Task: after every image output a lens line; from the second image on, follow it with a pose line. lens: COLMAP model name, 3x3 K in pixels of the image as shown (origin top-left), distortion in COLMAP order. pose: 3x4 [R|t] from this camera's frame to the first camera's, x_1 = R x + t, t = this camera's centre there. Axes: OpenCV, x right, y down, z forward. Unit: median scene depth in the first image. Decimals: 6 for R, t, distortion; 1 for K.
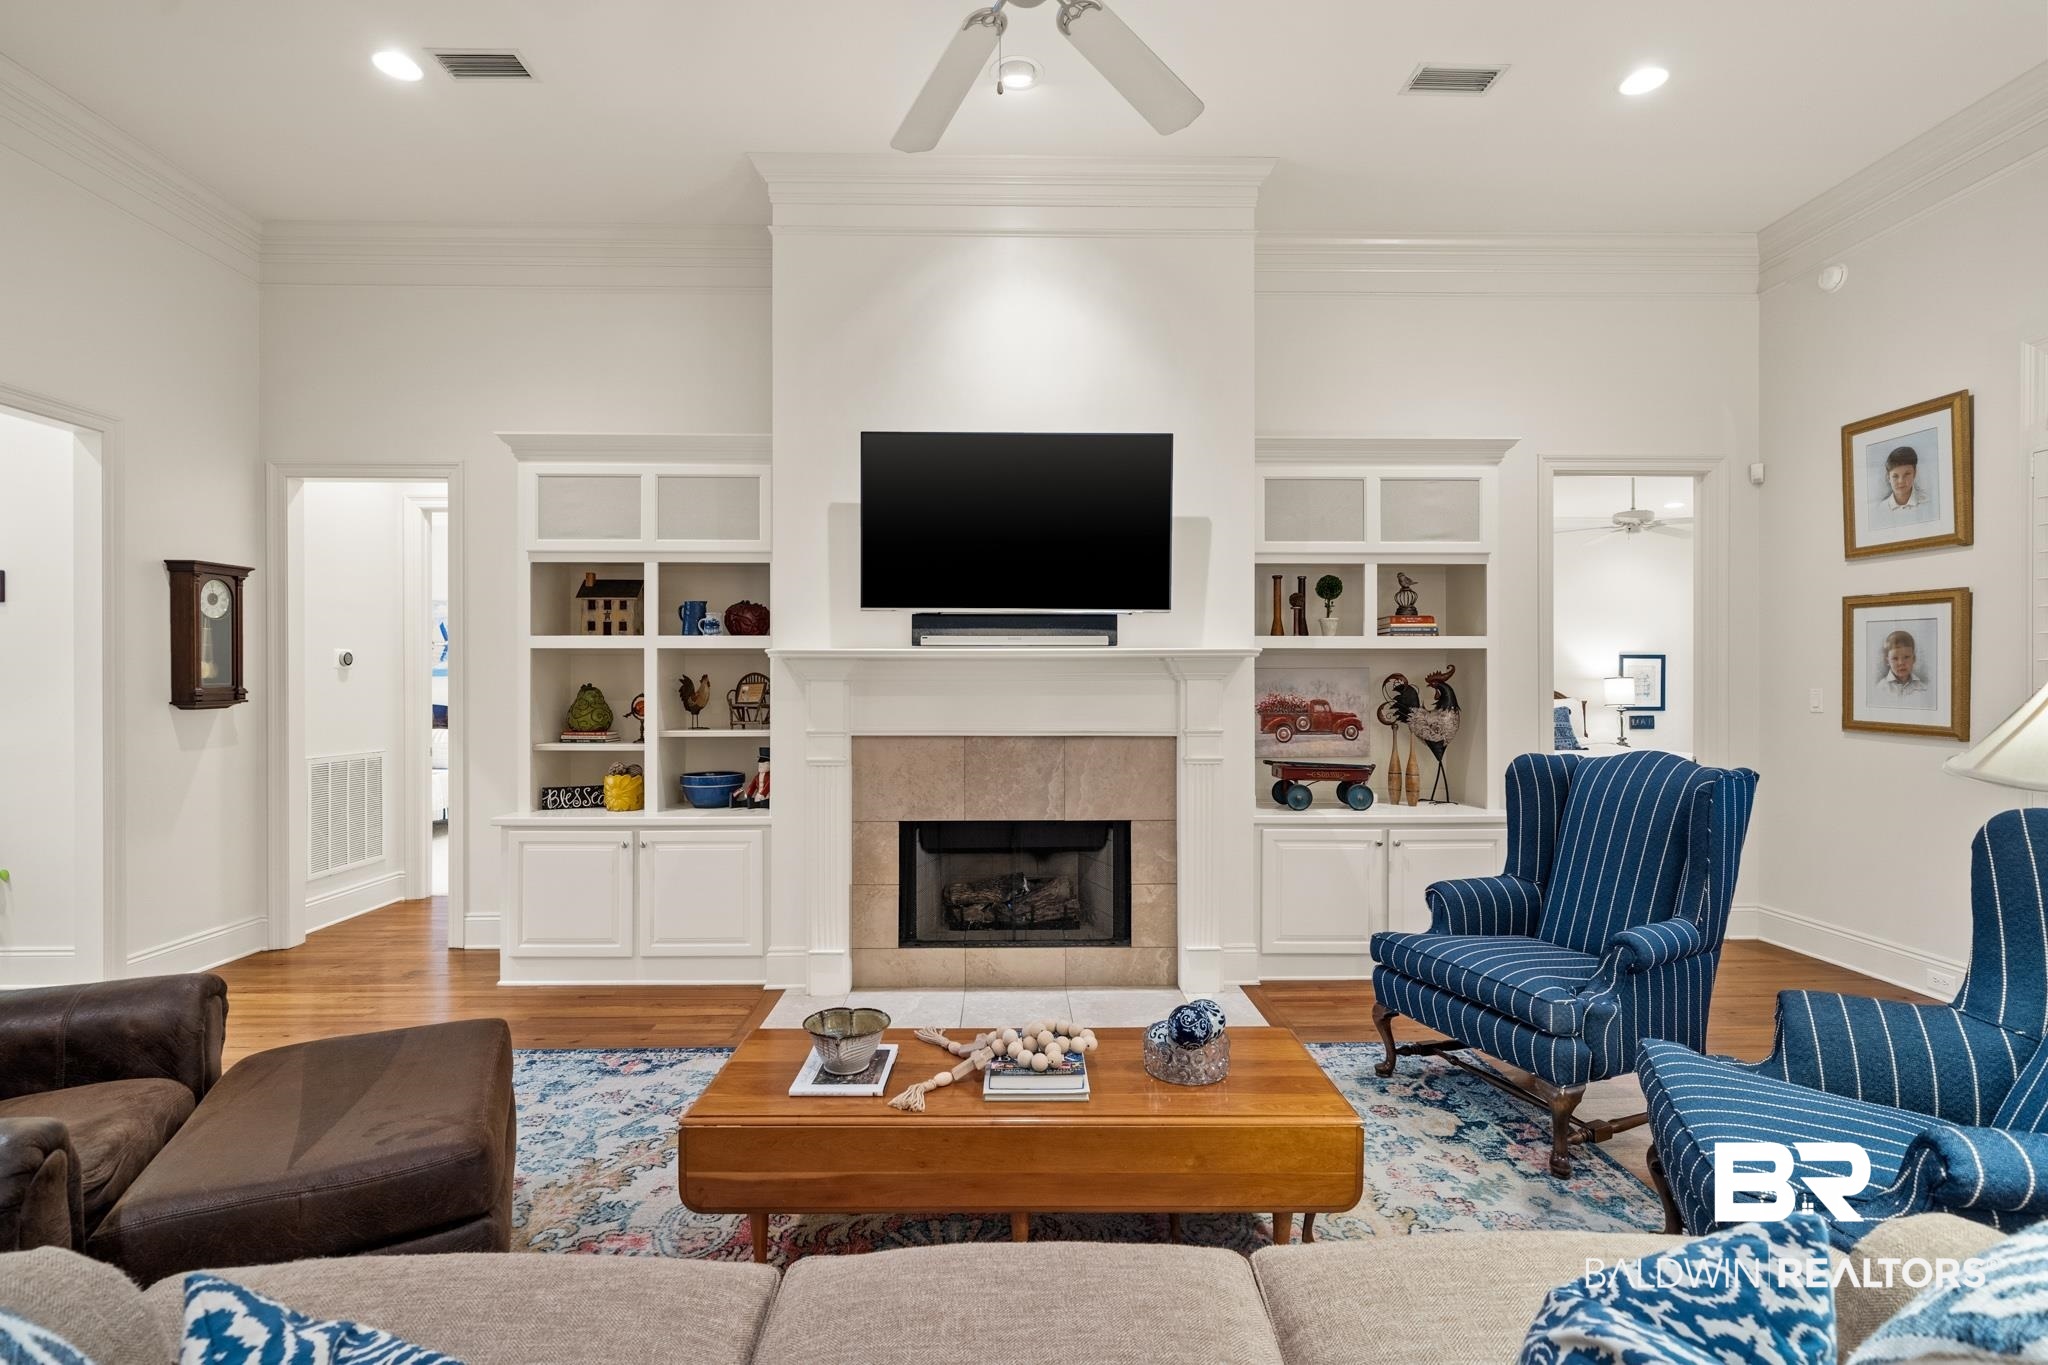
lens RADIAL K [[941.7, 0, 1017.7], [0, 941.7, 684.2], [0, 0, 1]] dist [0.002473, 0.000556]
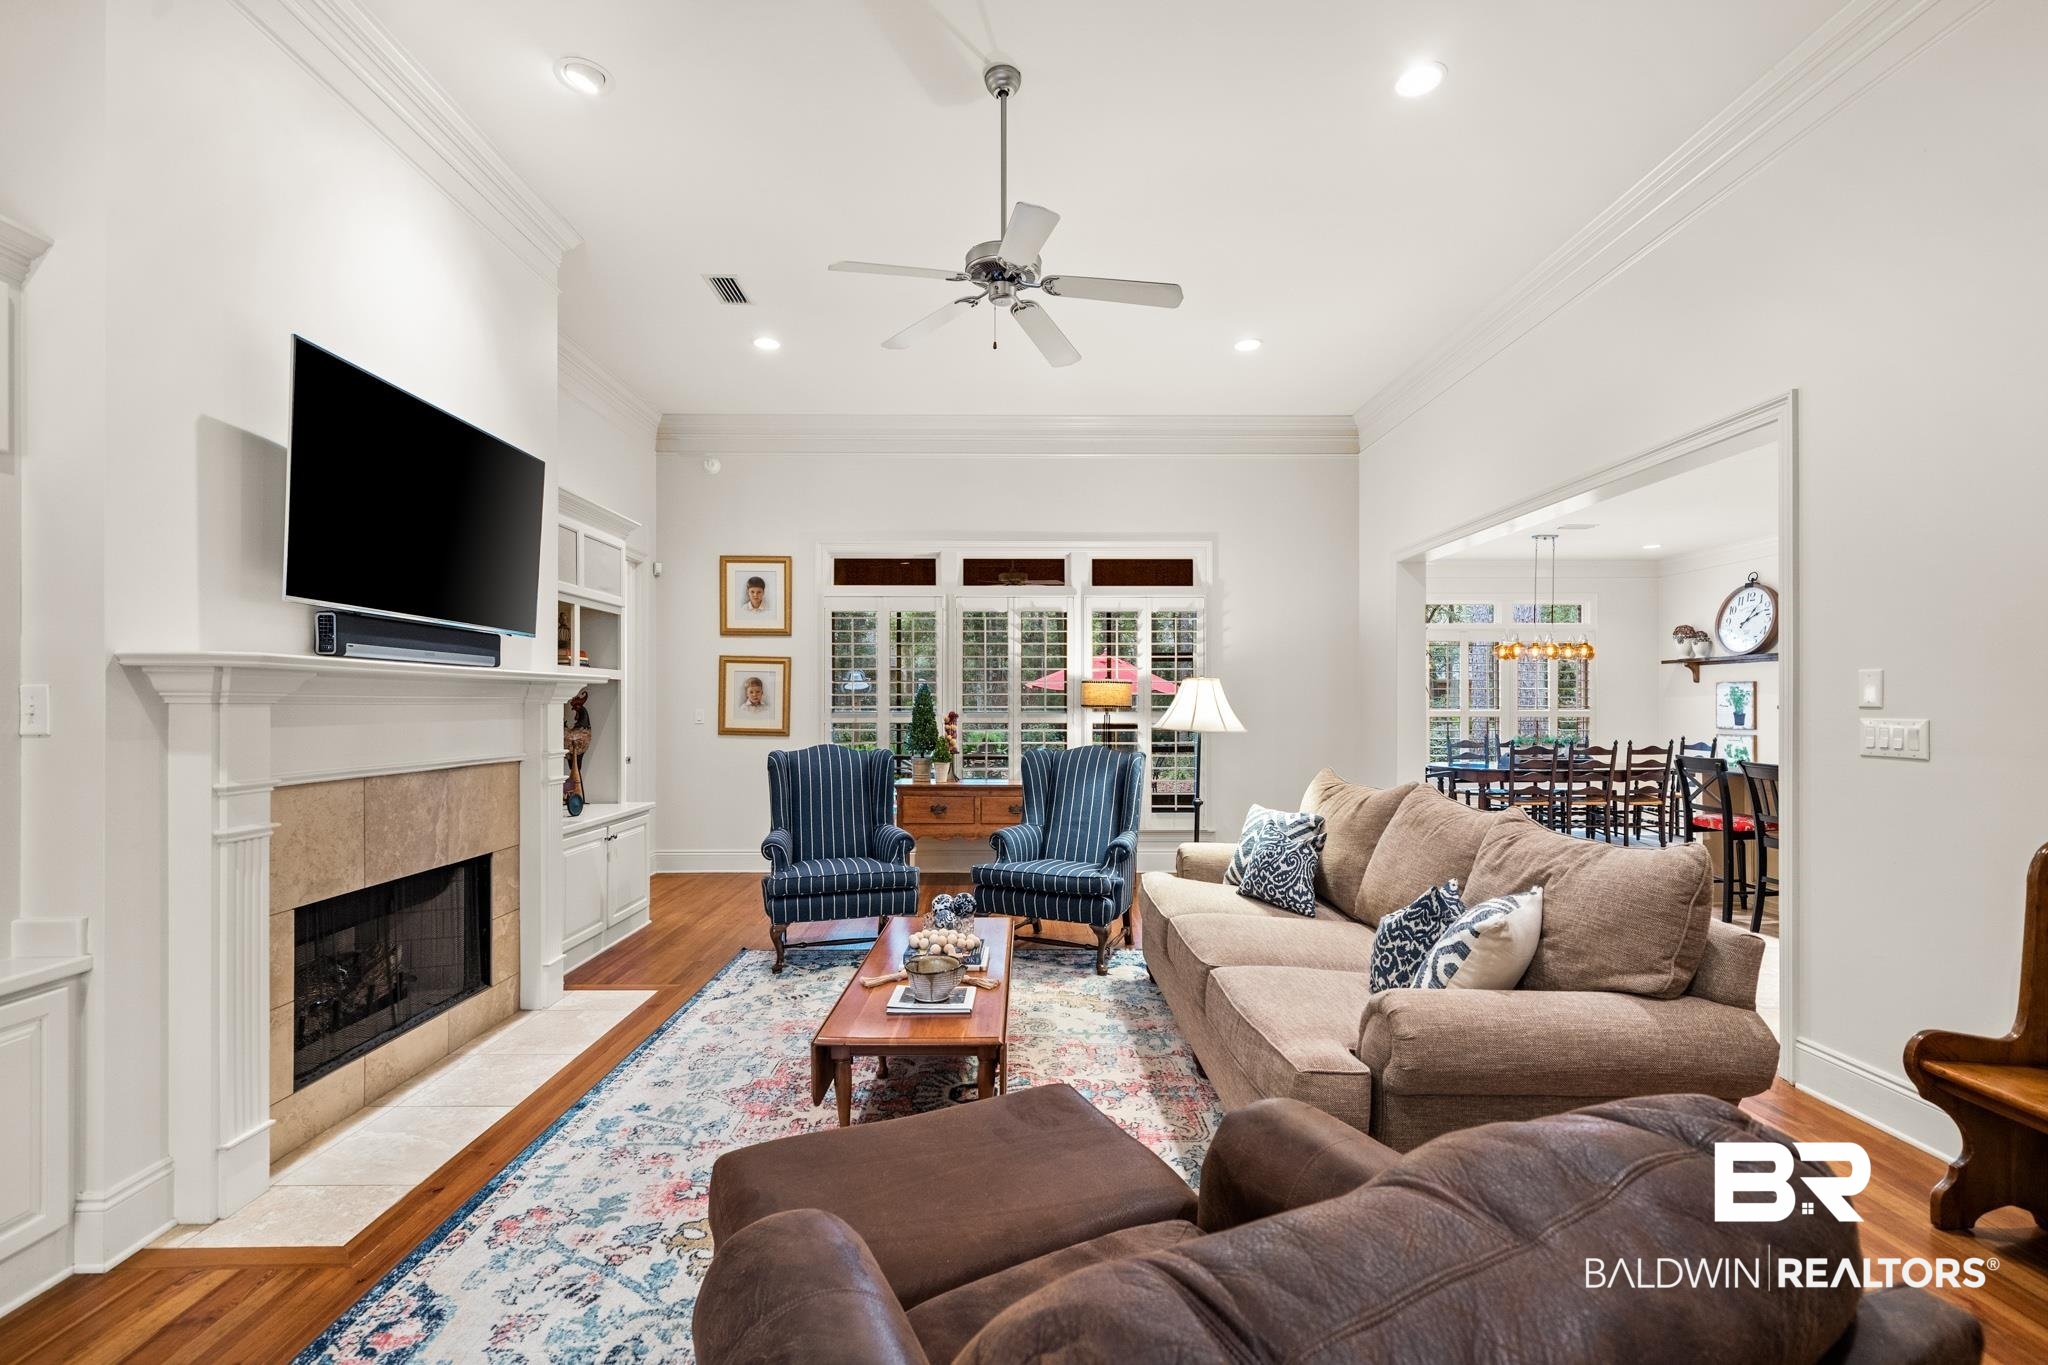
lens RADIAL K [[891.6, 0, 1020.8], [0, 891.6, 700.0], [0, 0, 1]] dist [0.001168, 0.000207]
pose [[0.012824, 0.005575, 0.999902, -0.747413], [0.000578, 0.999984, -0.005583, -0.002813], [-0.999918, 0.000649, 0.012821, 0.446127]]
